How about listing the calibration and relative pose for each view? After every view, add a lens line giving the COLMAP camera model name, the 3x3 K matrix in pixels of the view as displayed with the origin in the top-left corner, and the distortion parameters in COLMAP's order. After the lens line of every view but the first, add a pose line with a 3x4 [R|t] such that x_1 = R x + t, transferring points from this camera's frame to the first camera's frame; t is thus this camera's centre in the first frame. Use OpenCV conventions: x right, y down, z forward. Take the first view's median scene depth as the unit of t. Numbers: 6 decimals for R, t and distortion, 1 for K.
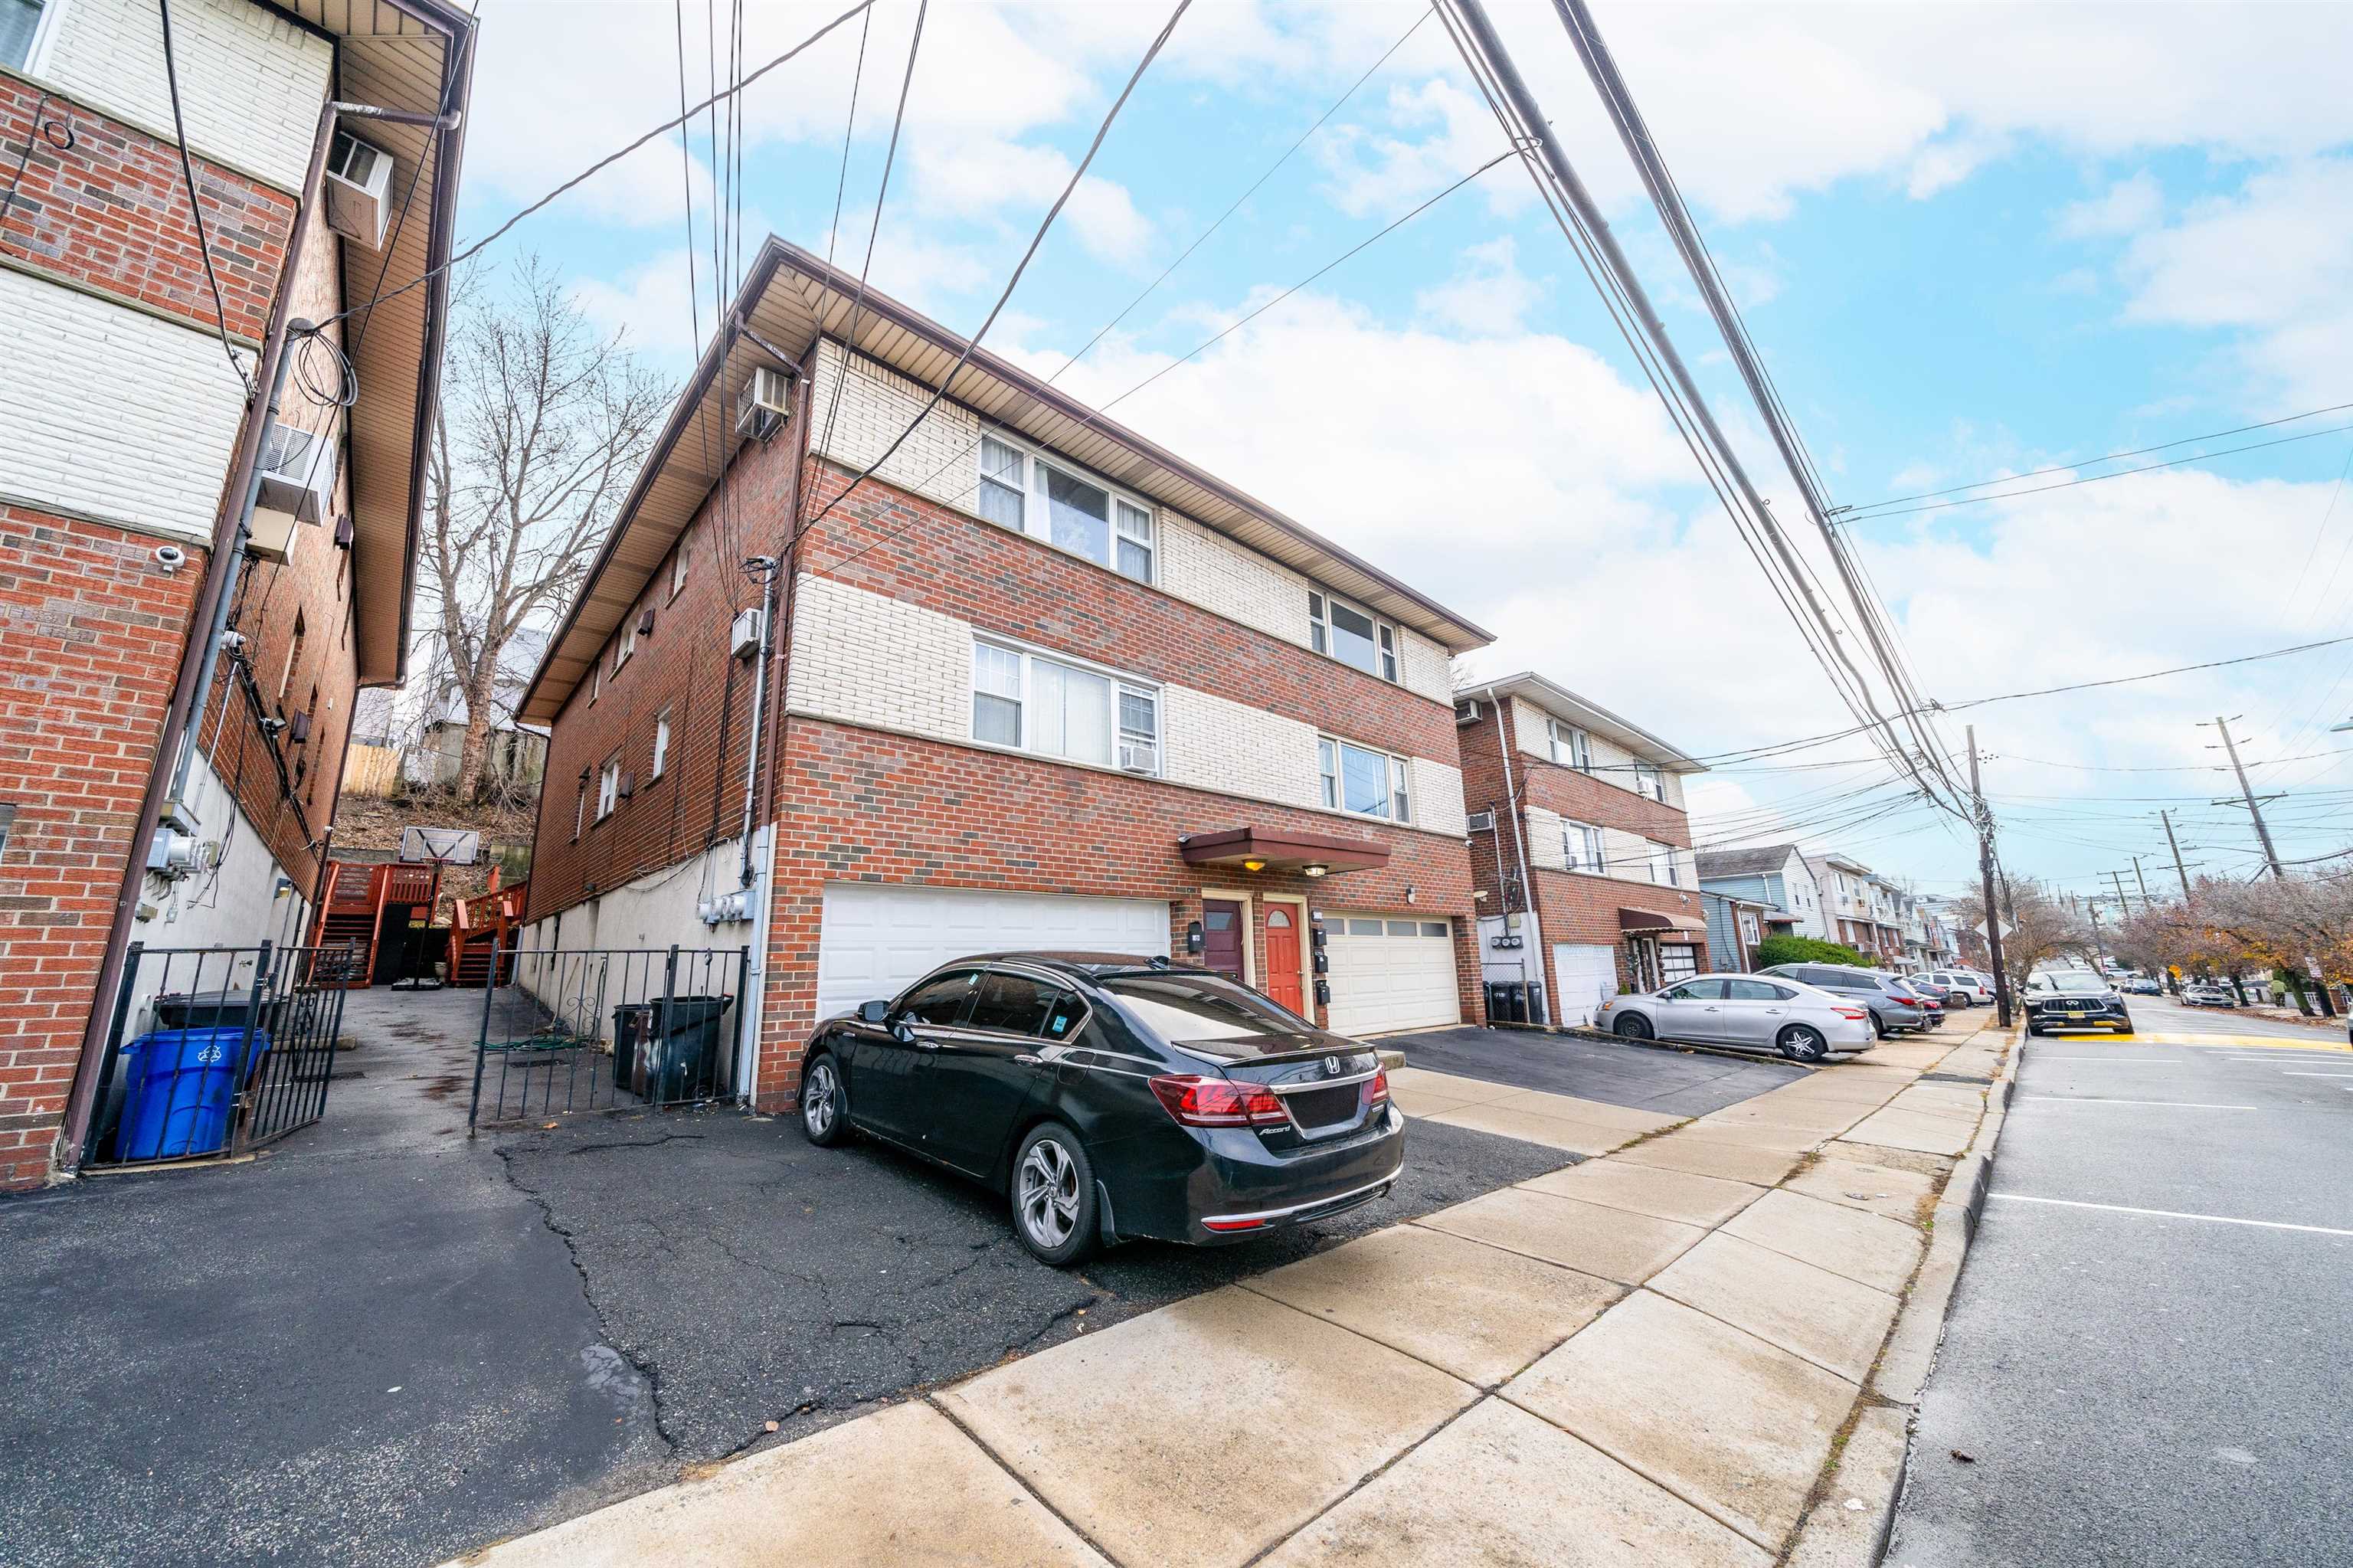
lens RADIAL K [[832.7, 0, 1214.8], [0, 832.7, 795.0], [0, 0, 1]] dist [0.000740, 0.000065]
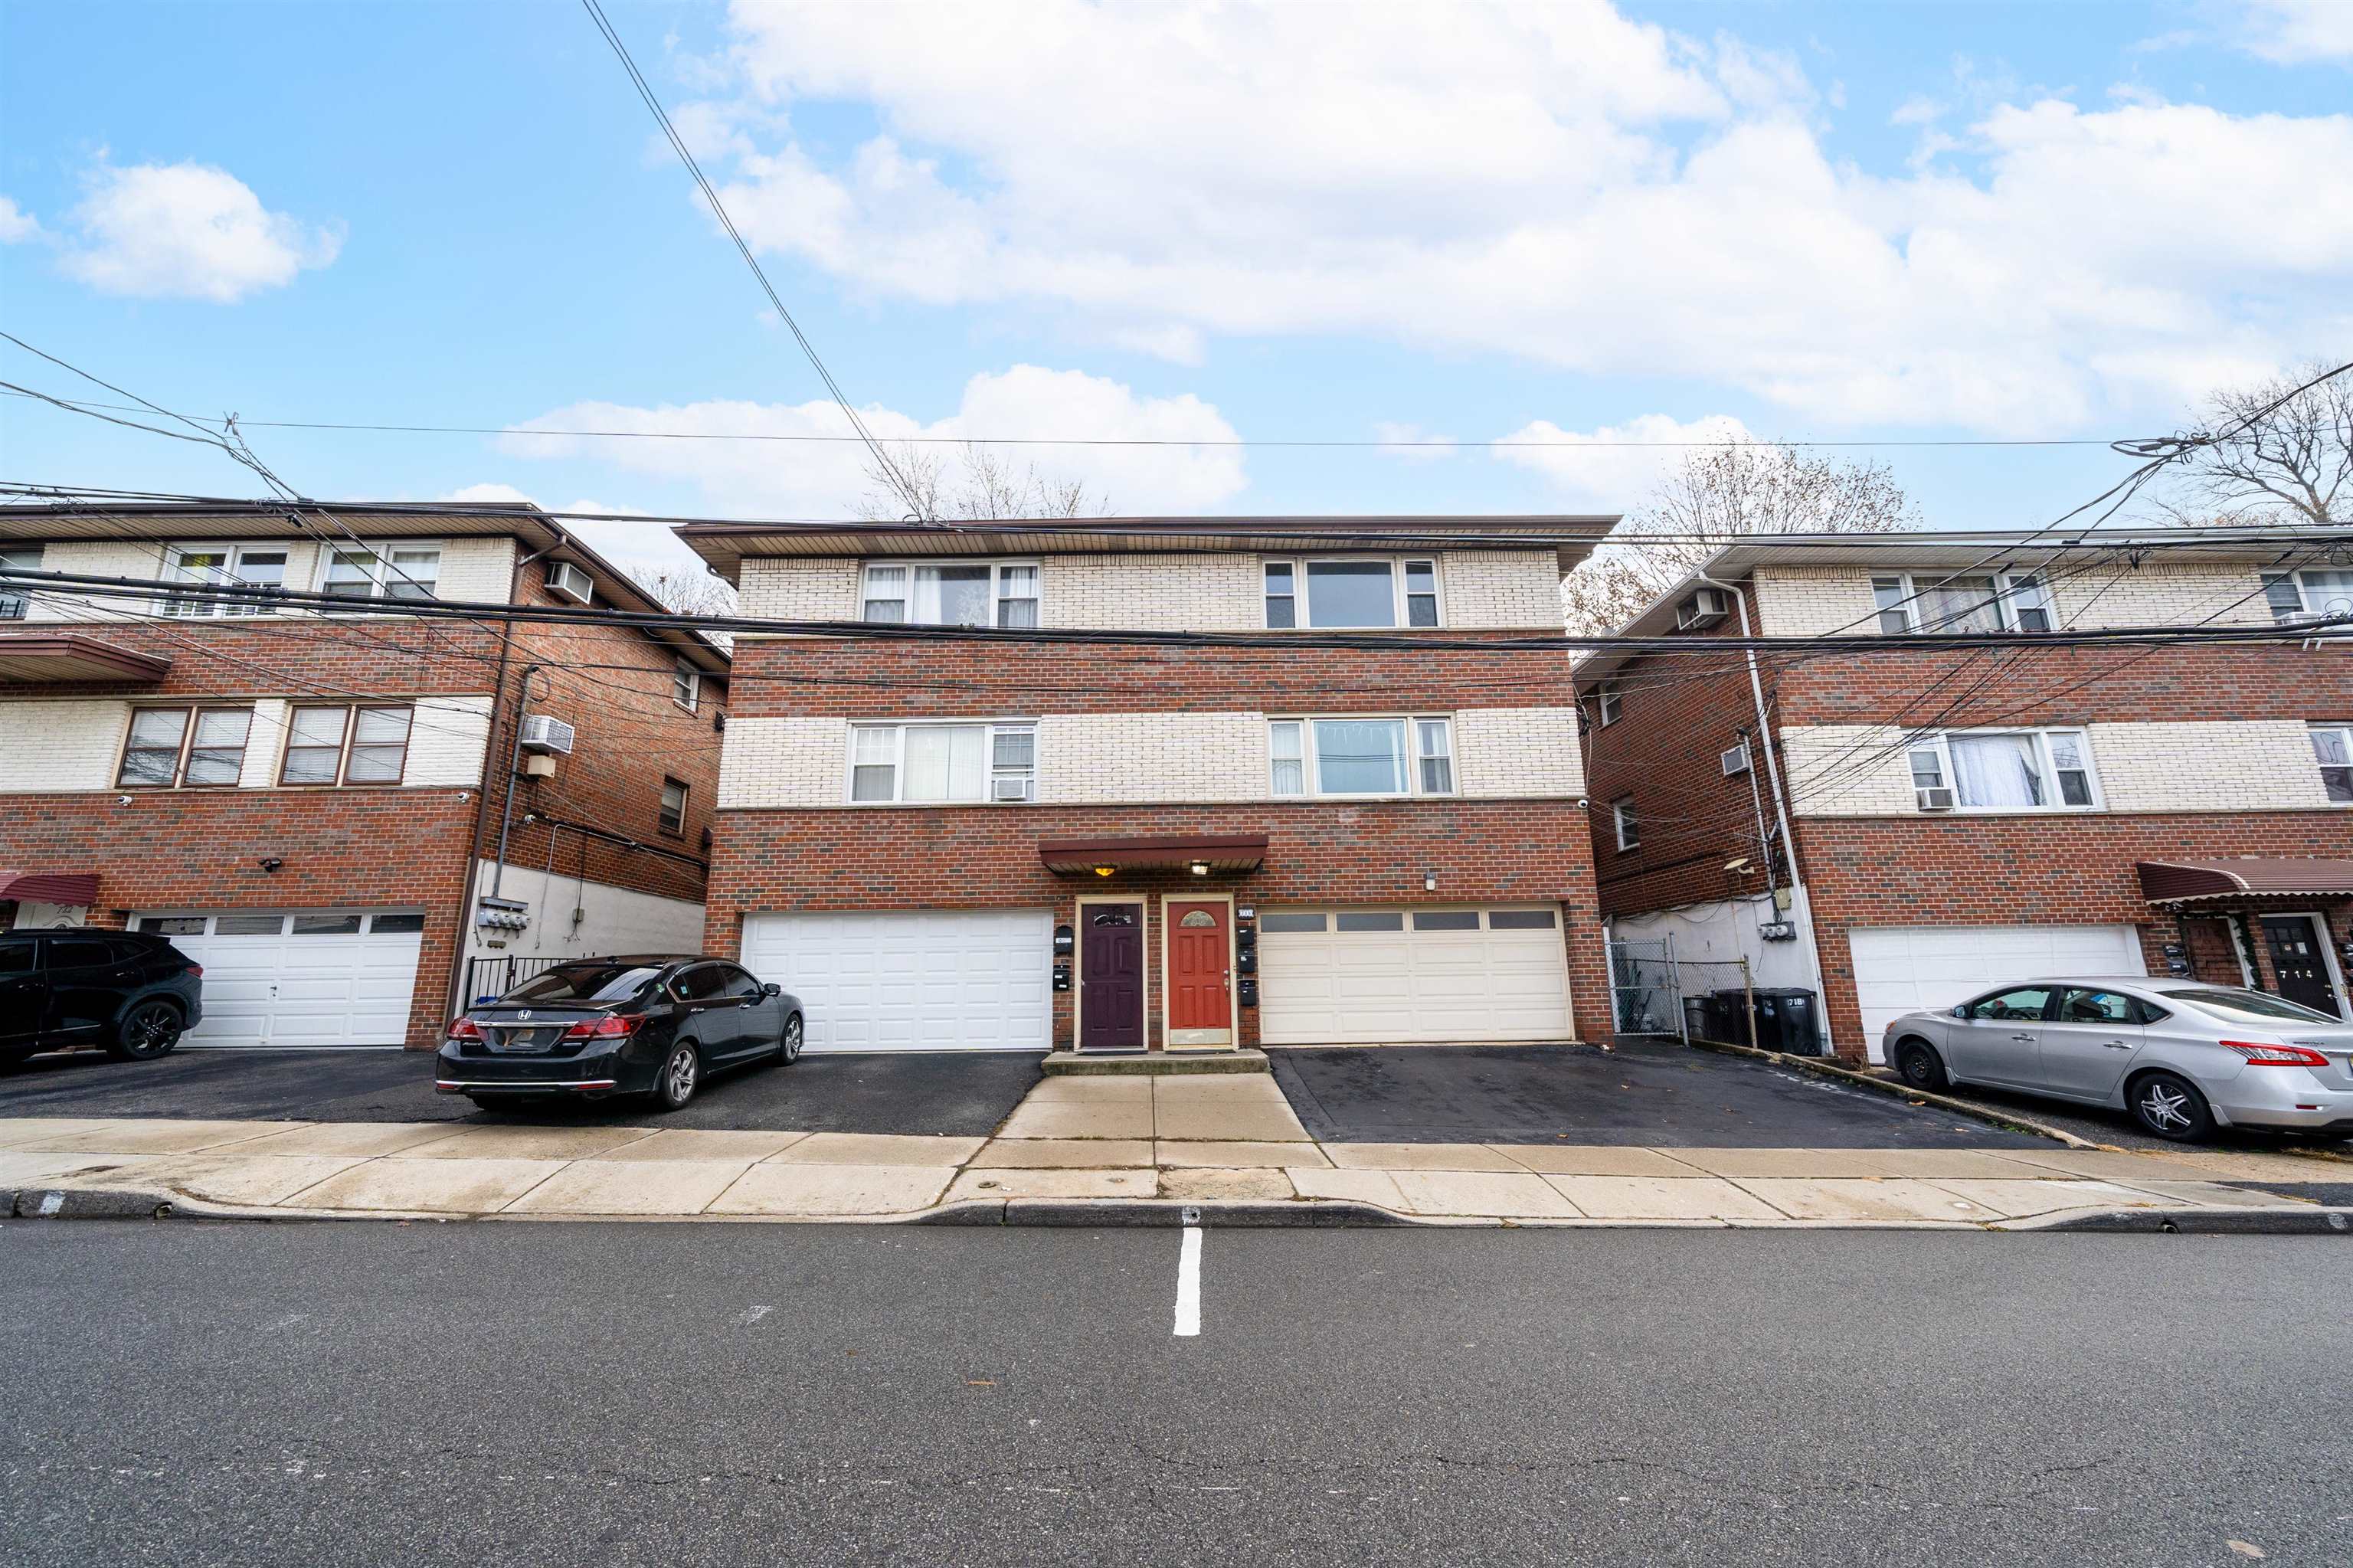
lens RADIAL K [[936.9, 0, 1176.5], [0, 936.9, 784.0], [0, 0, 1]] dist [-0.000400, -0.000167]
pose [[0.722068, -0.137207, -0.678079, 0.816709], [0.141266, 0.988727, -0.049635, 0.040376], [0.677245, -0.059950, 0.733311, 0.168633]]
